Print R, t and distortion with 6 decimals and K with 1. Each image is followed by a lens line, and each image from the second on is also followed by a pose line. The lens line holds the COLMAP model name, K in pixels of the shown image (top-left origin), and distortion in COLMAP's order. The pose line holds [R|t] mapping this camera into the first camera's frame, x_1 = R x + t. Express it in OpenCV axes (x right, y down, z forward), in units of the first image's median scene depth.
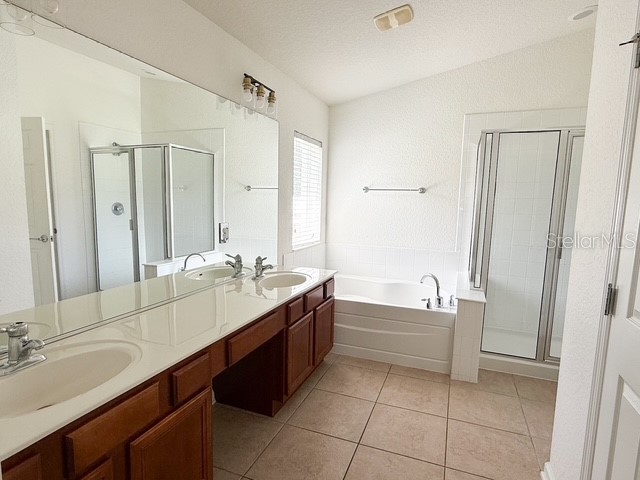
lens RADIAL K [[362.1, 0, 318.4], [0, 362.1, 240.8], [0, 0, 1]] dist [-0.001484, -0.000846]
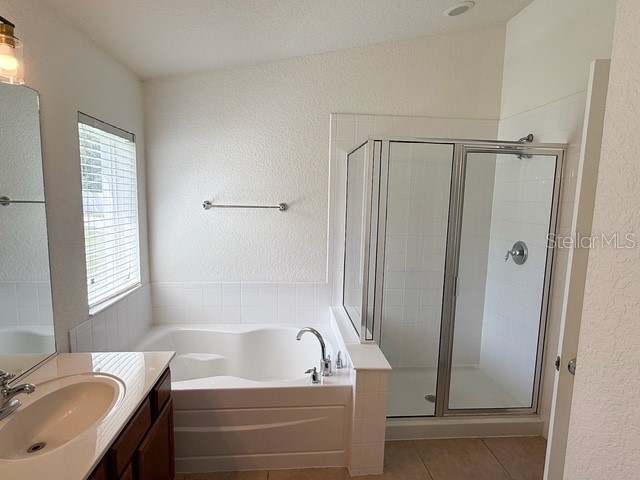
lens RADIAL K [[362.1, 0, 318.5], [0, 362.1, 244.2], [0, 0, 1]] dist [-0.001484, -0.000846]
pose [[0.896070, -0.057910, 0.440119, 0.011329], [0.049203, 0.998302, 0.031177, -0.096041], [-0.441177, -0.006282, 0.897398, 0.326949]]
